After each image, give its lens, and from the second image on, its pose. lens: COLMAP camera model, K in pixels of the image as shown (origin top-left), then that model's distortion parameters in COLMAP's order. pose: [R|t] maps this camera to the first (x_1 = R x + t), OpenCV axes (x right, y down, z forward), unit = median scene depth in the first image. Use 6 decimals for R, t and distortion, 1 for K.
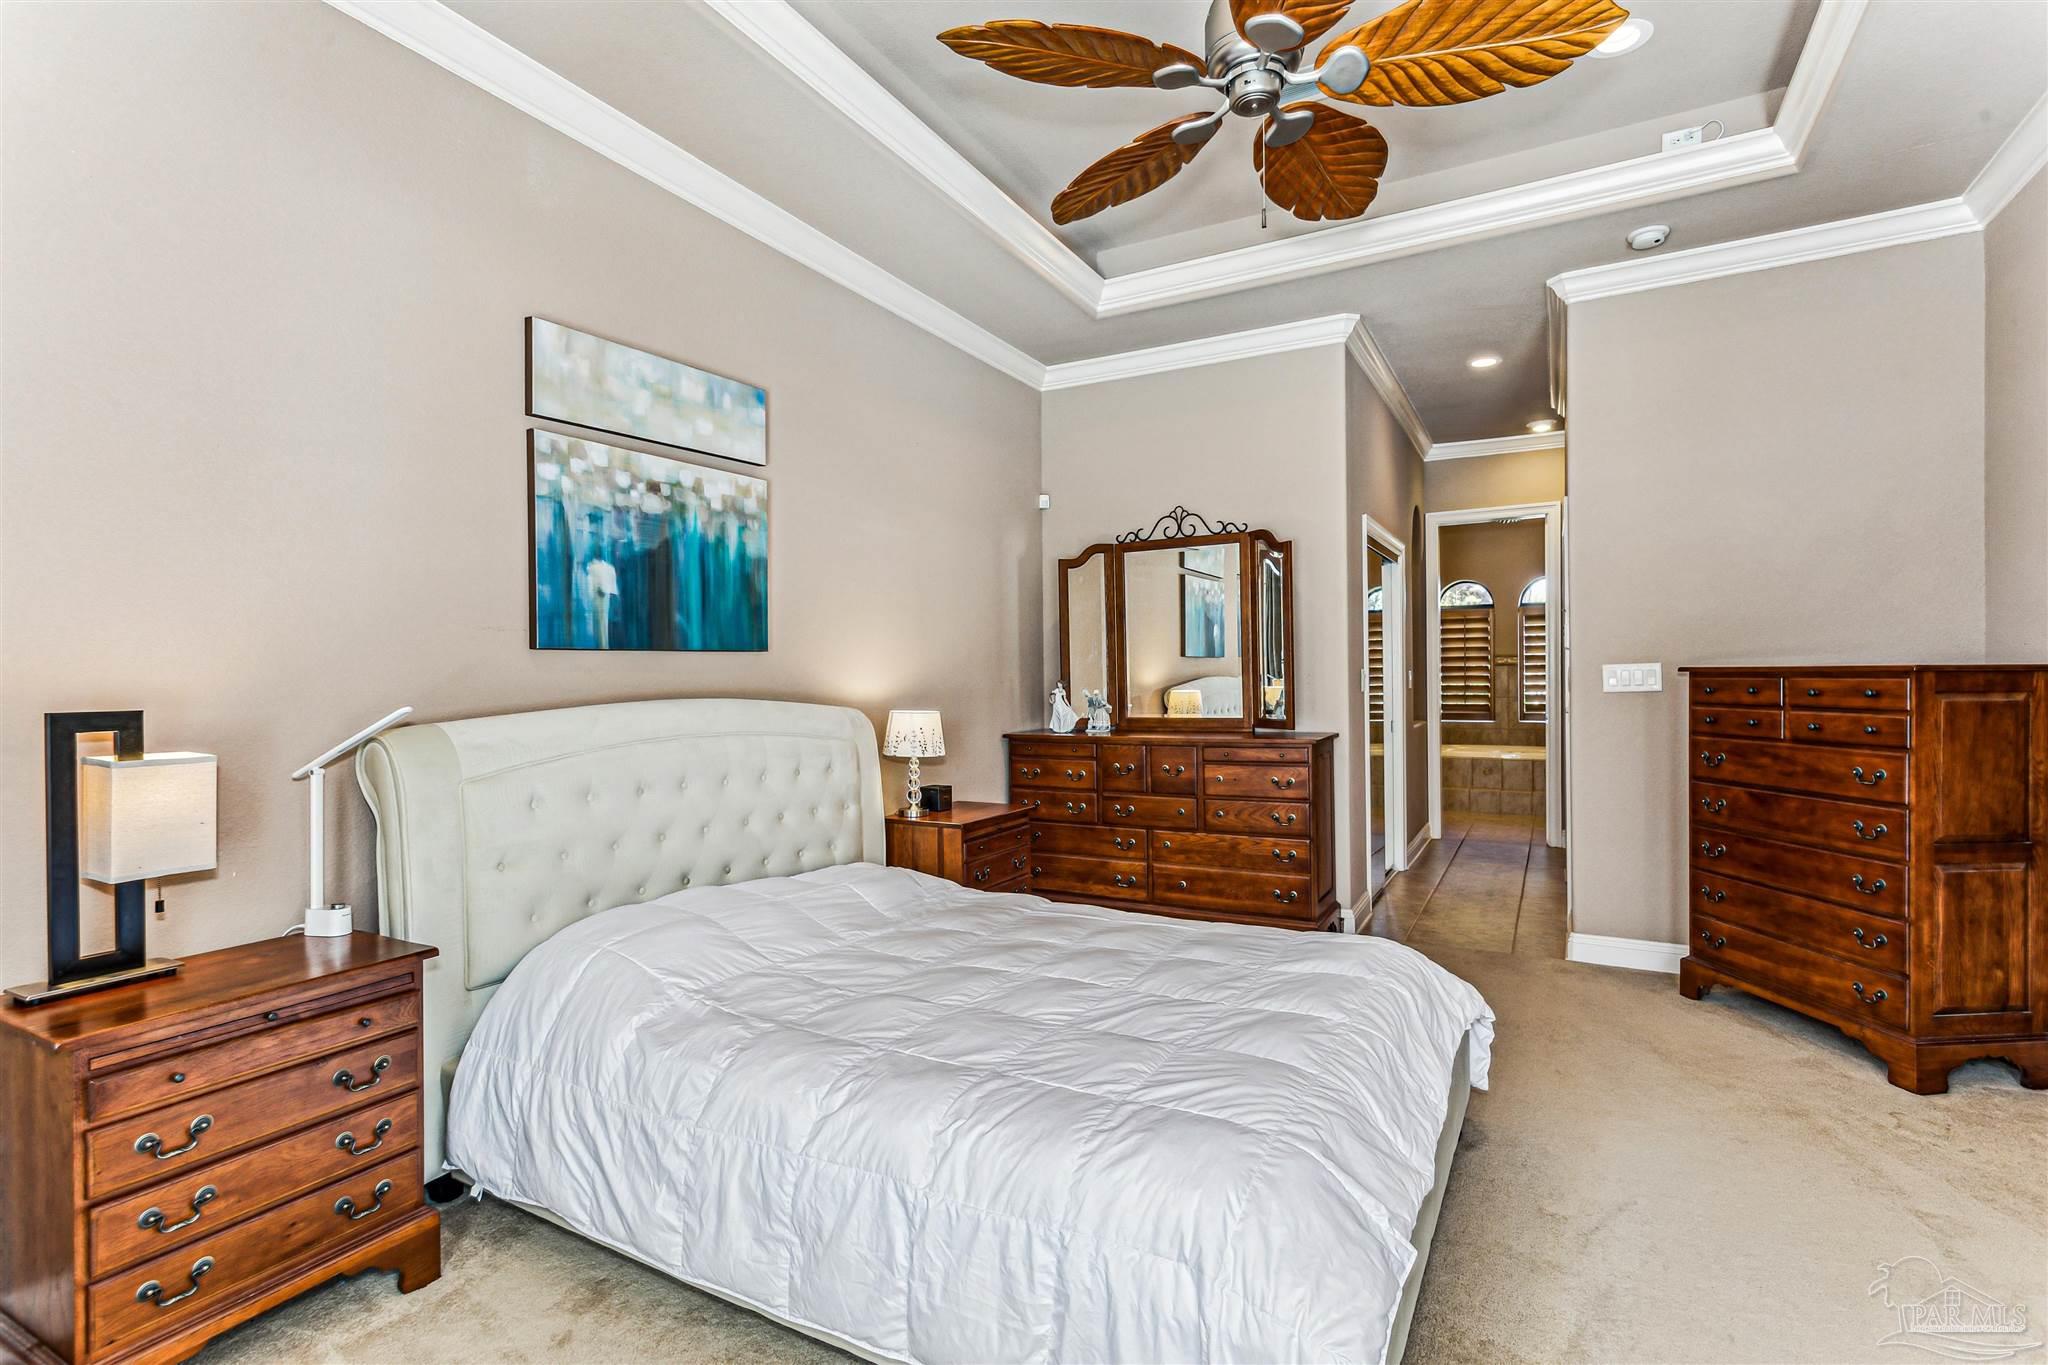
lens RADIAL K [[997.6, 0, 1027.3], [0, 997.6, 679.0], [0, 0, 1]] dist [0.003276, 0.001173]
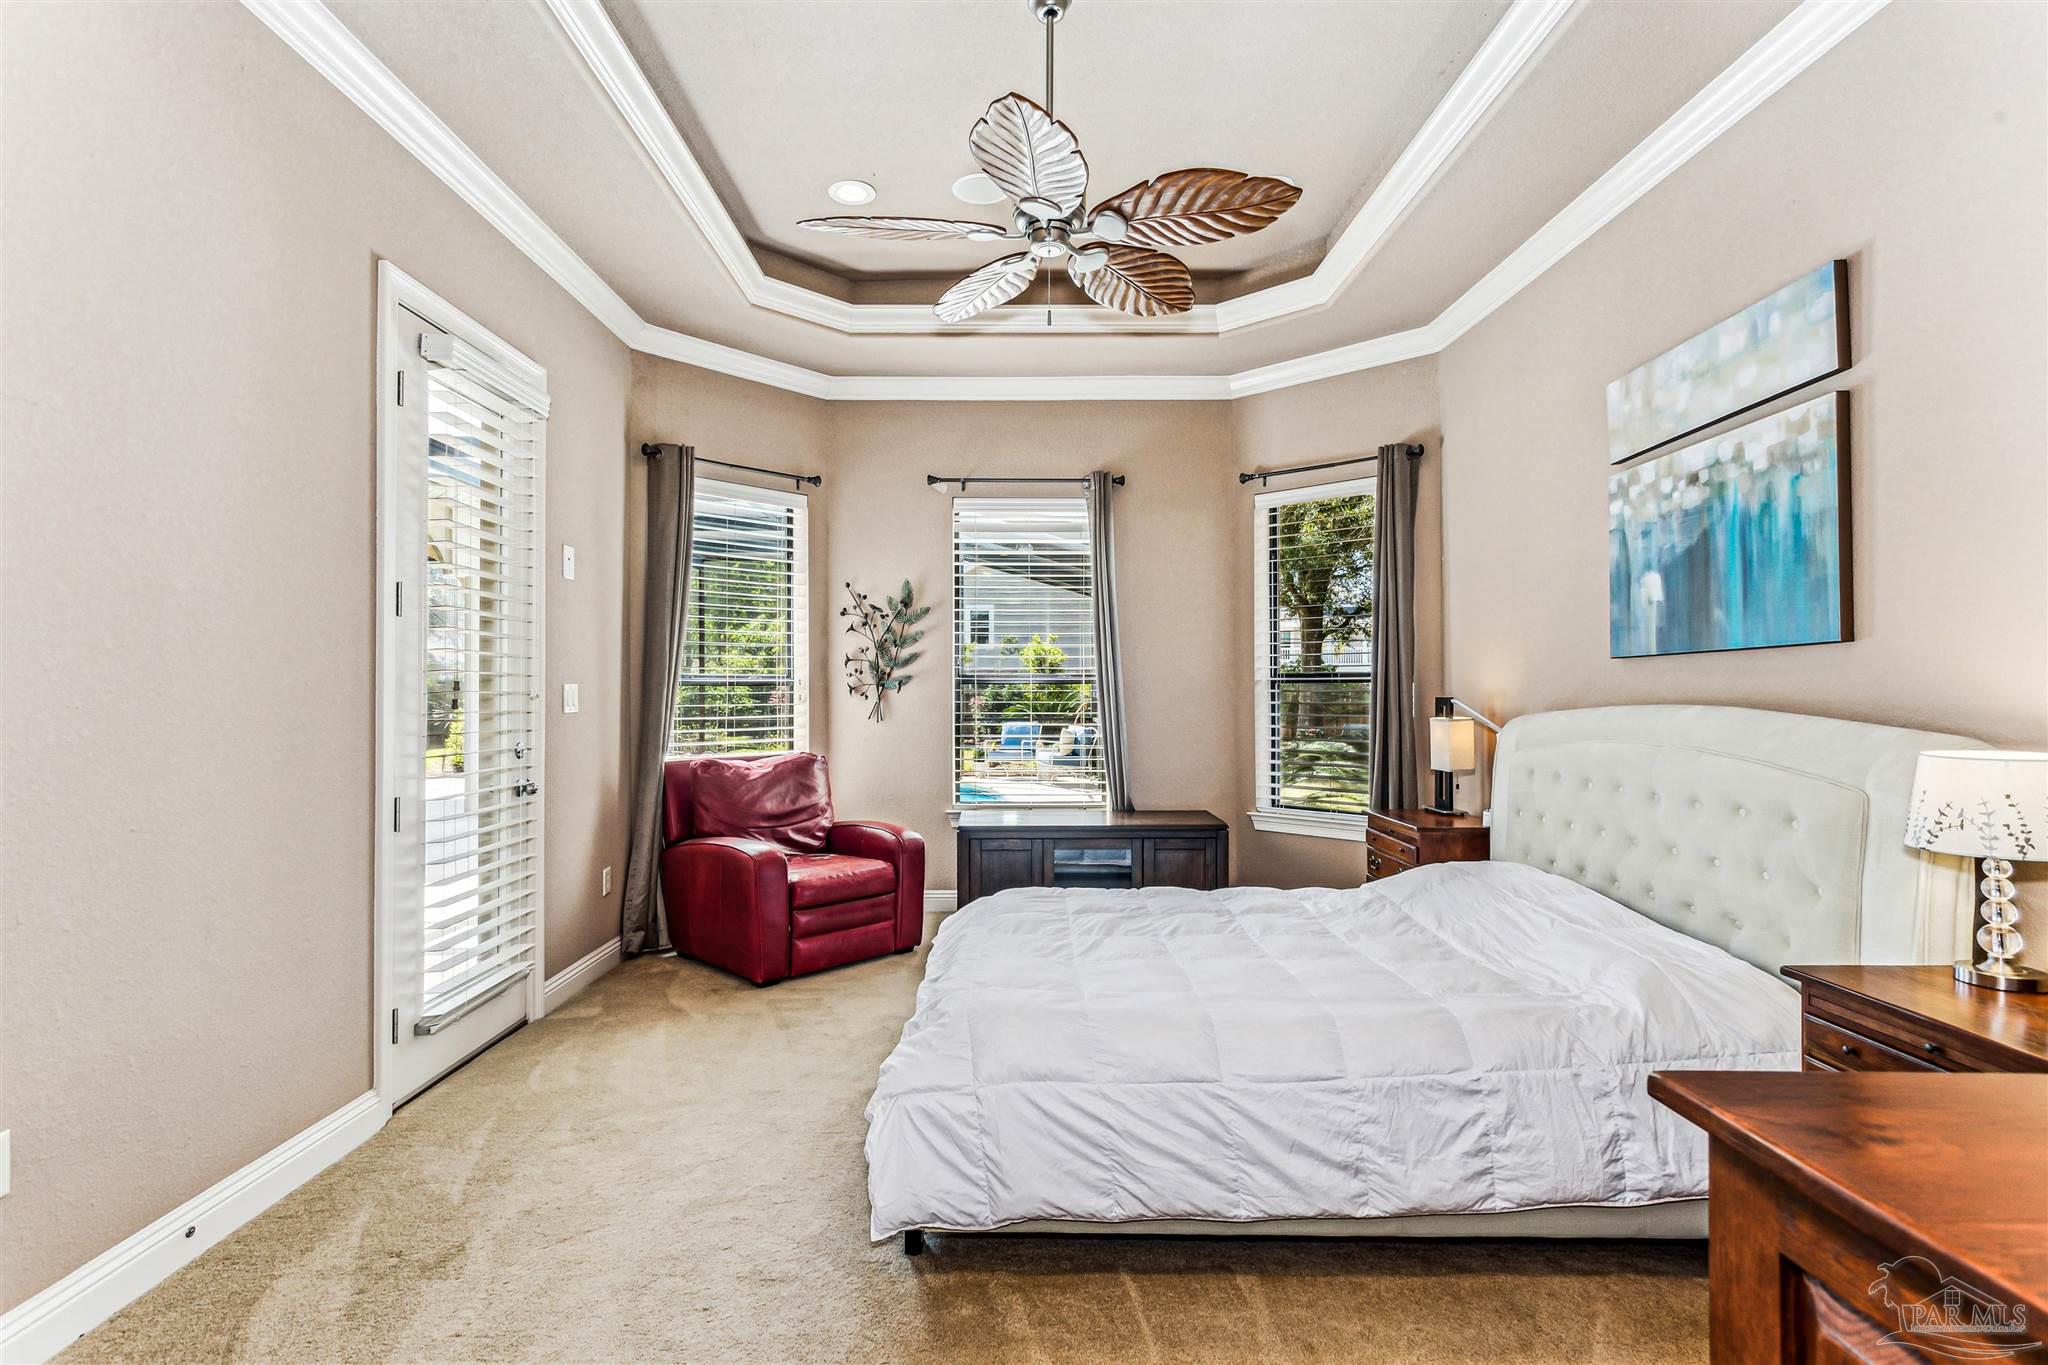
lens RADIAL K [[997.6, 0, 1027.3], [0, 997.6, 679.0], [0, 0, 1]] dist [0.003276, 0.001173]
pose [[-0.870726, -0.001203, -0.491767, 0.634427], [0.002755, 0.999969, -0.007325, 0.000885], [0.491760, -0.007733, -0.870696, 1.515812]]
